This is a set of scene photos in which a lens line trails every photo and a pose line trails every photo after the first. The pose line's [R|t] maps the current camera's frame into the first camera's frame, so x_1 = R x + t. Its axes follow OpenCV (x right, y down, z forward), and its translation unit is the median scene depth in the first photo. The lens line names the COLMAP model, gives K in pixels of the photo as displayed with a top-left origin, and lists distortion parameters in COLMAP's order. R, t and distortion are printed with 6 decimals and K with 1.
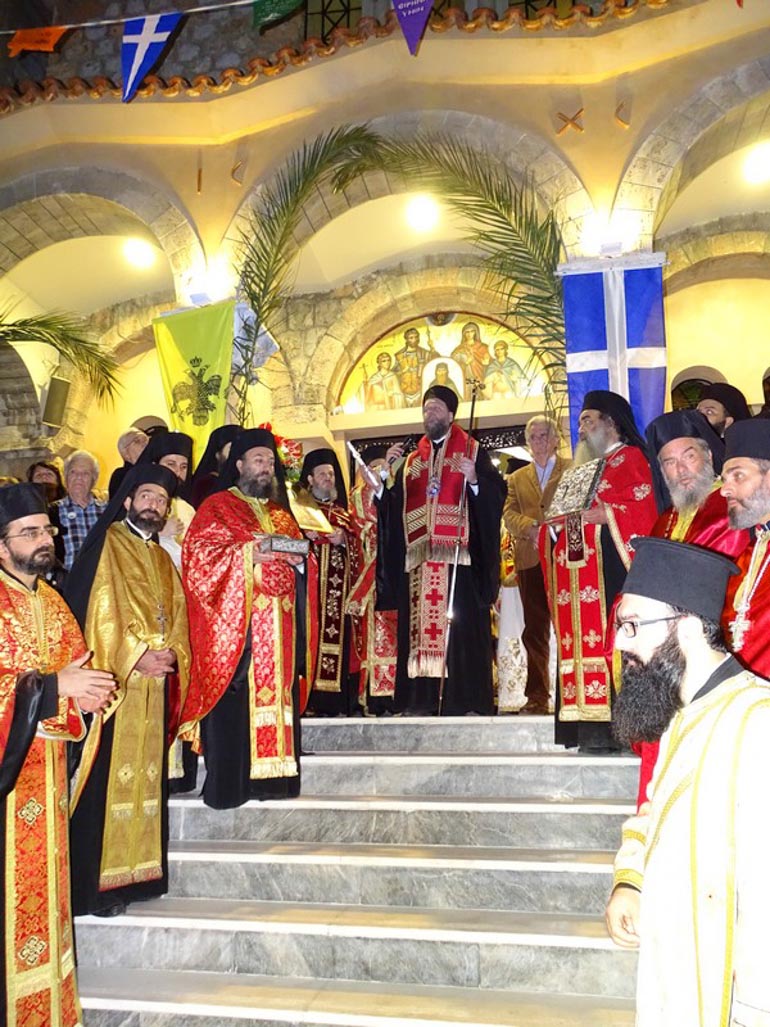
lens RADIAL K [[775.6, 0, 385.5], [0, 775.6, 501.1], [0, 0, 1]] dist [0.047706, -0.053749]
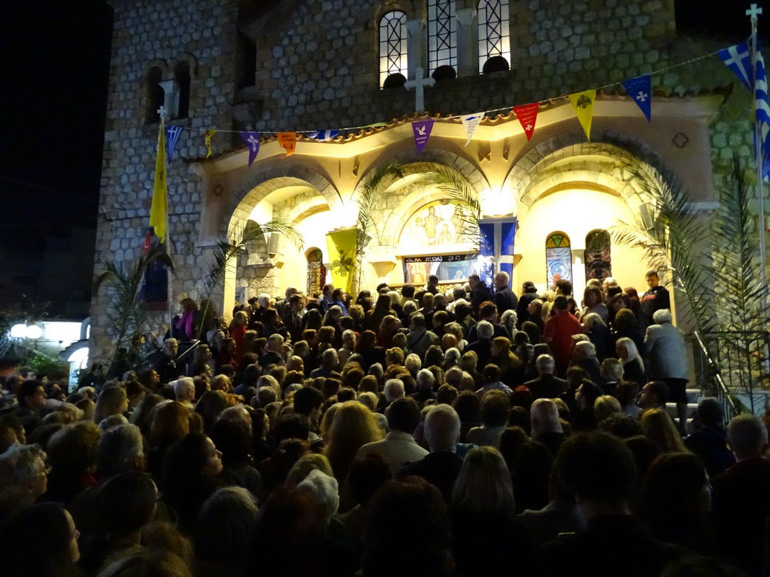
lens RADIAL K [[547.4, 0, 385.0], [0, 547.4, 288.5], [0, 0, 1]] dist [-0.009665, 0.013043]
pose [[0.994481, -0.004974, -0.104802, 0.064933], [0.019037, 0.990850, 0.133619, -0.205828], [0.103179, -0.134877, 0.985476, -0.566298]]
